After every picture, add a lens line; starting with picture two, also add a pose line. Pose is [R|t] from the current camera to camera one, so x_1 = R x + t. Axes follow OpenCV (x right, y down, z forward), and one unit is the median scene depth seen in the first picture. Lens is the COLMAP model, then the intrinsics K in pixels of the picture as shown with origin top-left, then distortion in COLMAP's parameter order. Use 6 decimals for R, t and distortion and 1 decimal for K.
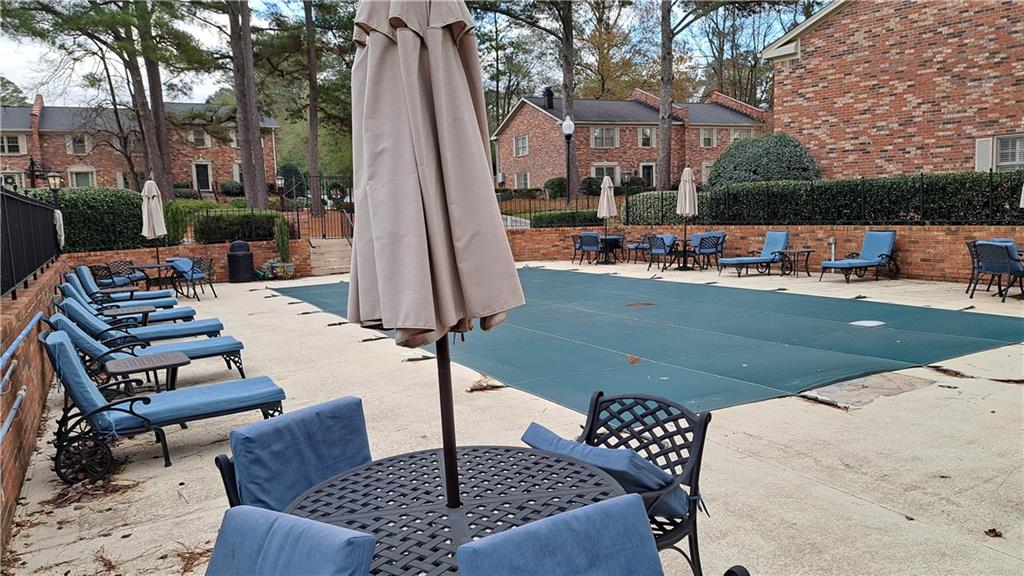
lens RADIAL K [[754.5, 0, 512.0], [0, 754.5, 288.0], [0, 0, 1]] dist [0.107608, -0.101332]
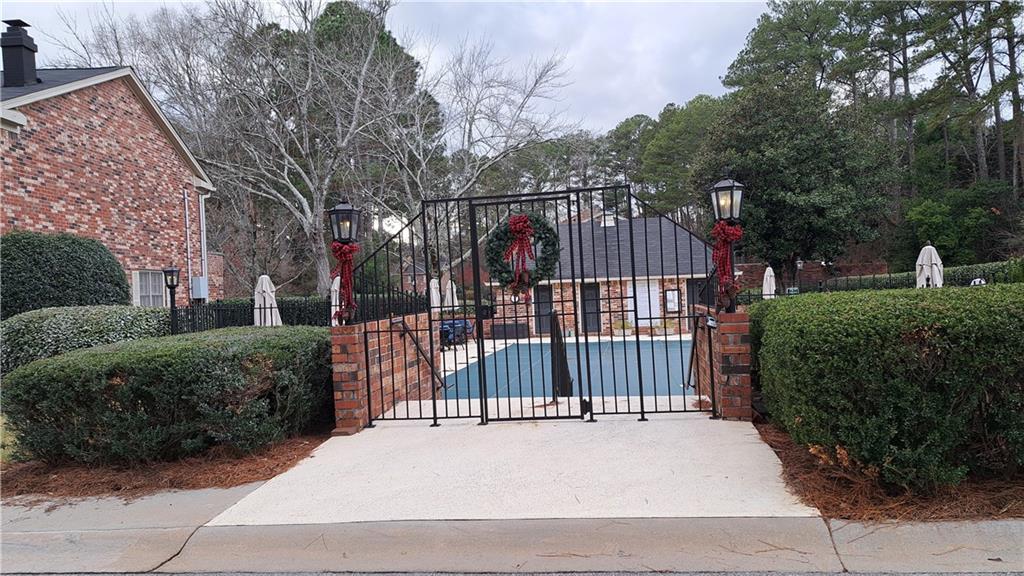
lens RADIAL K [[754.5, 0, 512.0], [0, 754.5, 288.0], [0, 0, 1]] dist [0.107608, -0.101332]
pose [[-0.796196, 0.080085, 0.599715, -0.435676], [0.149102, 0.986603, 0.066202, -0.143129], [-0.586378, 0.142129, -0.797471, 1.393267]]
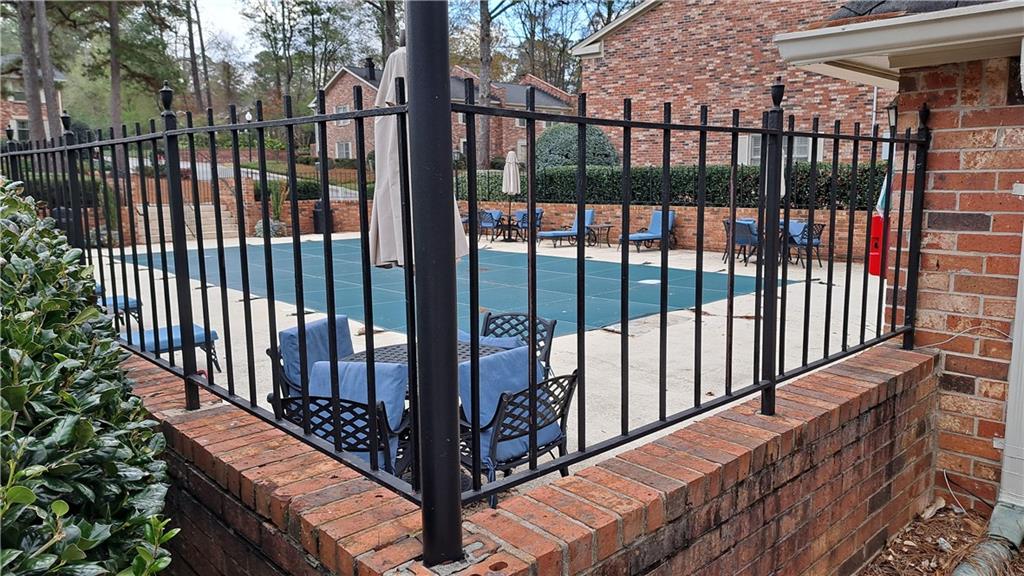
lens RADIAL K [[754.5, 0, 512.0], [0, 754.5, 288.0], [0, 0, 1]] dist [0.107608, -0.101332]
pose [[0.970943, -0.007197, 0.239201, -0.033680], [-0.001635, 0.999325, 0.036704, 0.003809], [-0.239304, -0.036029, 0.970276, -0.087137]]
